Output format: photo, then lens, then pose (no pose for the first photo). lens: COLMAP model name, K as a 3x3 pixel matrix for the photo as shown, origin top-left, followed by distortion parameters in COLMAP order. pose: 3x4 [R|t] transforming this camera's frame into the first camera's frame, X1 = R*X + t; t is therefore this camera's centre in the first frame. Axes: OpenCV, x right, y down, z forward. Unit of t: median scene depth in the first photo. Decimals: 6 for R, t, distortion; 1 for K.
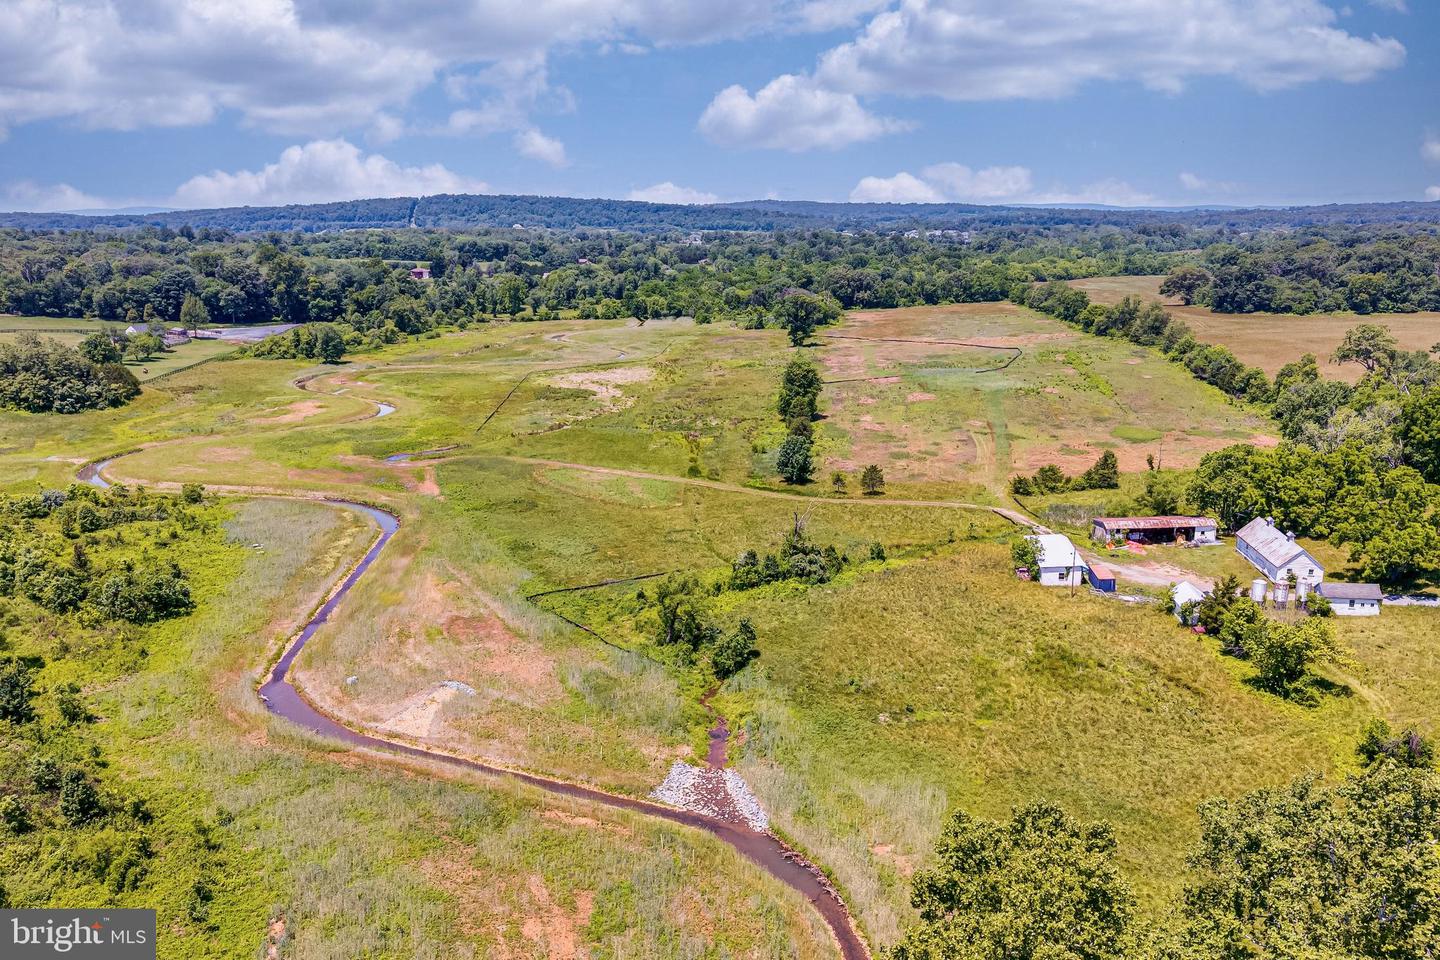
lens RADIAL K [[1136.5, 0, 724.9], [0, 1136.5, 467.8], [0, 0, 1]] dist [0.029158, -0.050193]
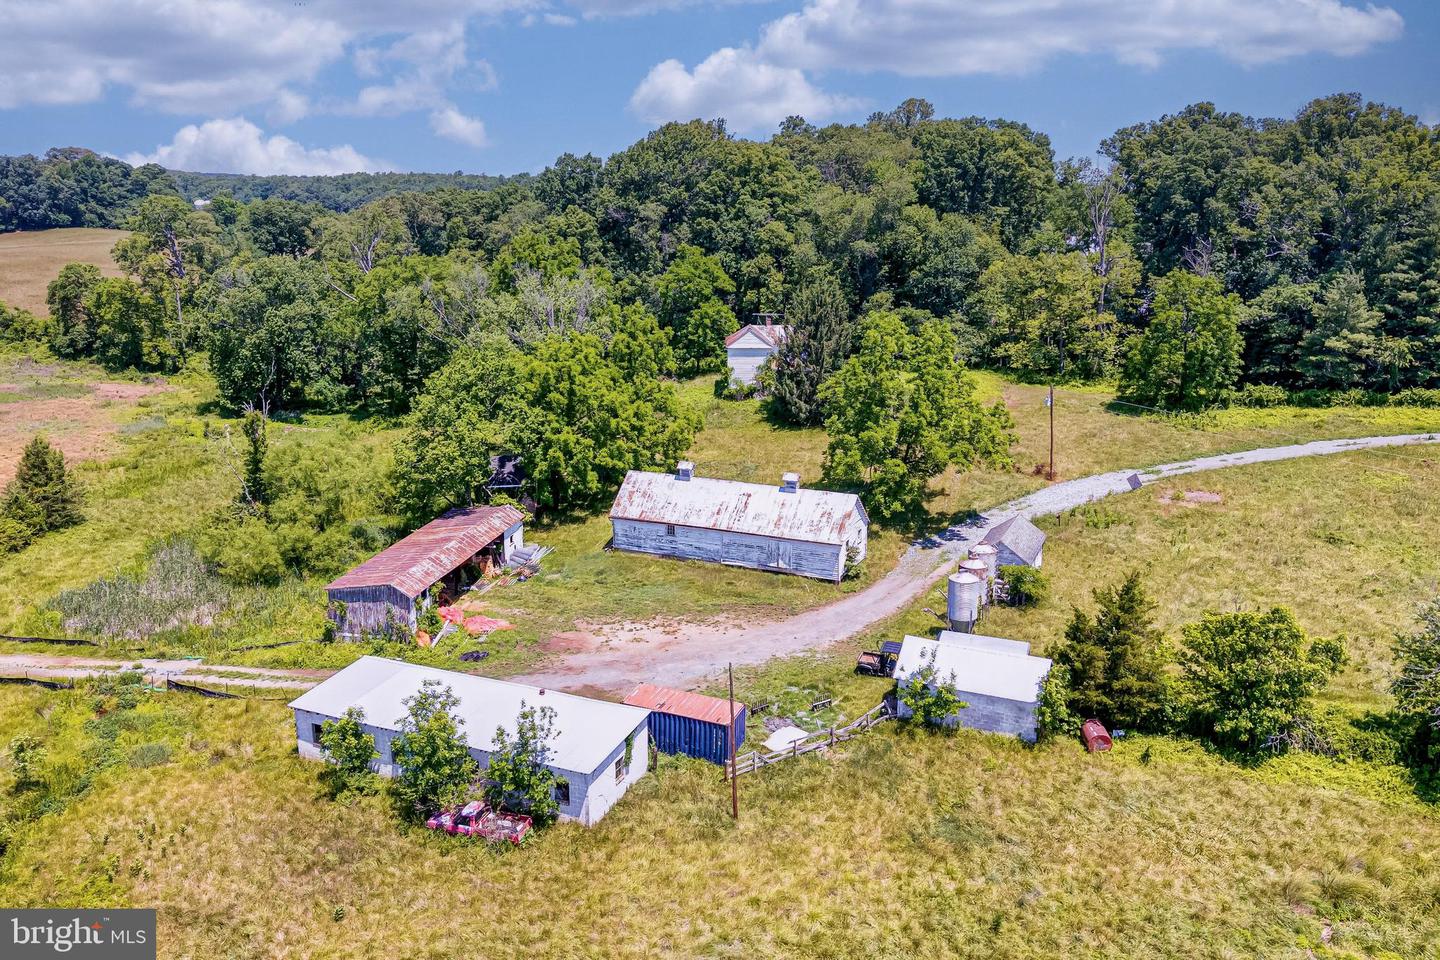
lens RADIAL K [[1136.5, 0, 723.3], [0, 1136.5, 482.1], [0, 0, 1]] dist [0.029158, -0.050193]
pose [[0.291578, -0.229386, 0.928636, 0.021575], [0.196630, 0.964461, 0.176497, -0.033326], [-0.936119, 0.131135, 0.326320, 0.843525]]
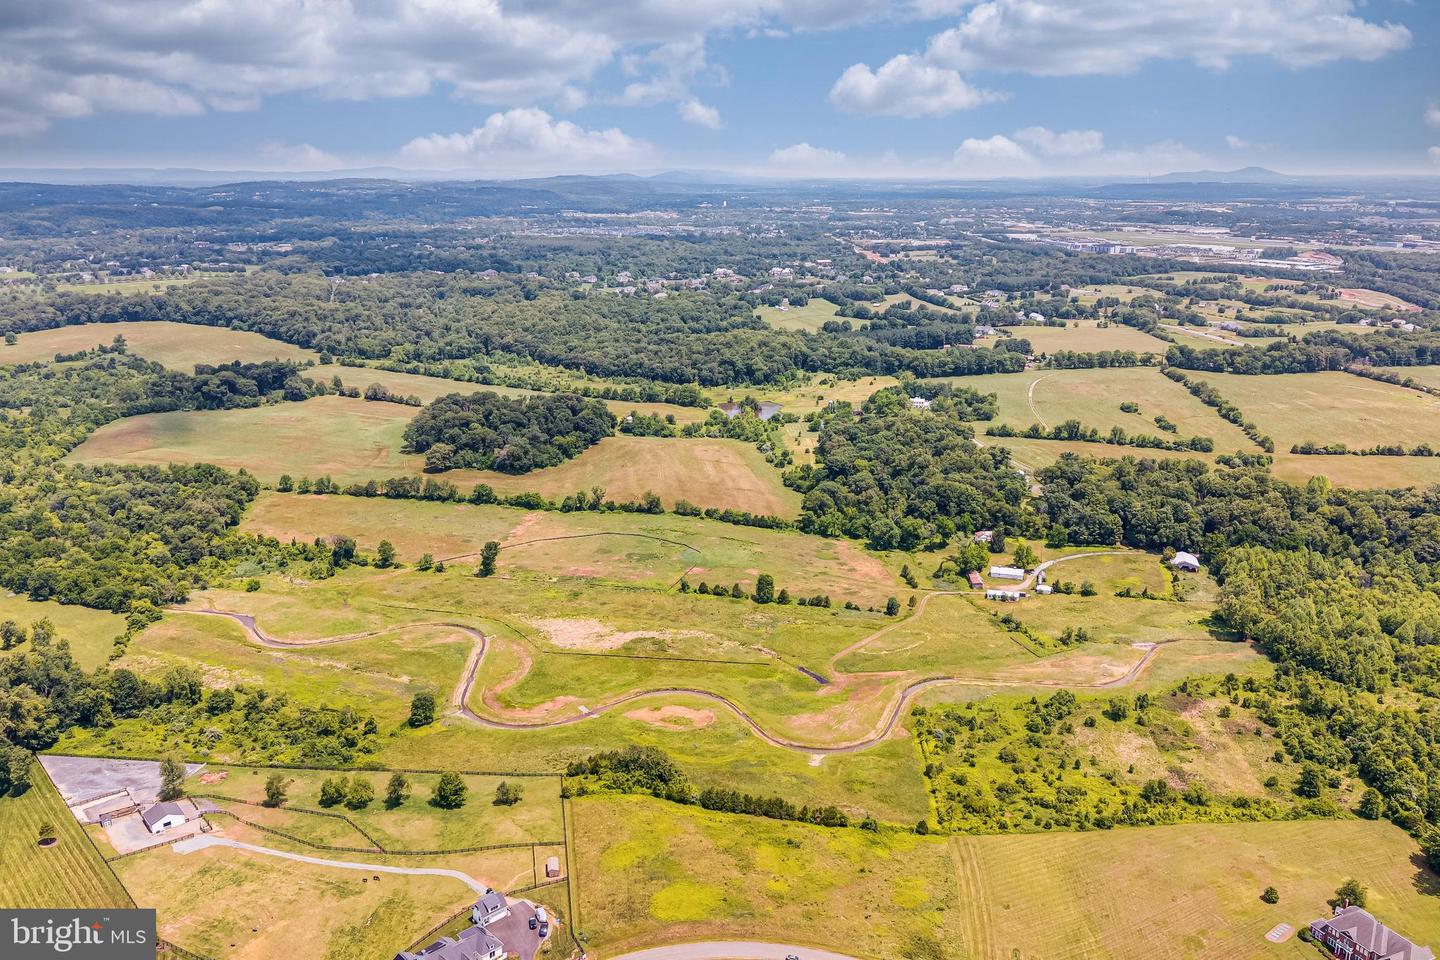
lens RADIAL K [[1136.5, 0, 707.3], [0, 1136.5, 470.8], [0, 0, 1]] dist [0.029158, -0.050193]
pose [[0.175907, -0.250470, 0.952009, -3.268689], [0.205053, 0.955199, 0.213420, -1.281820], [-0.962814, 0.157671, 0.219385, 1.073058]]
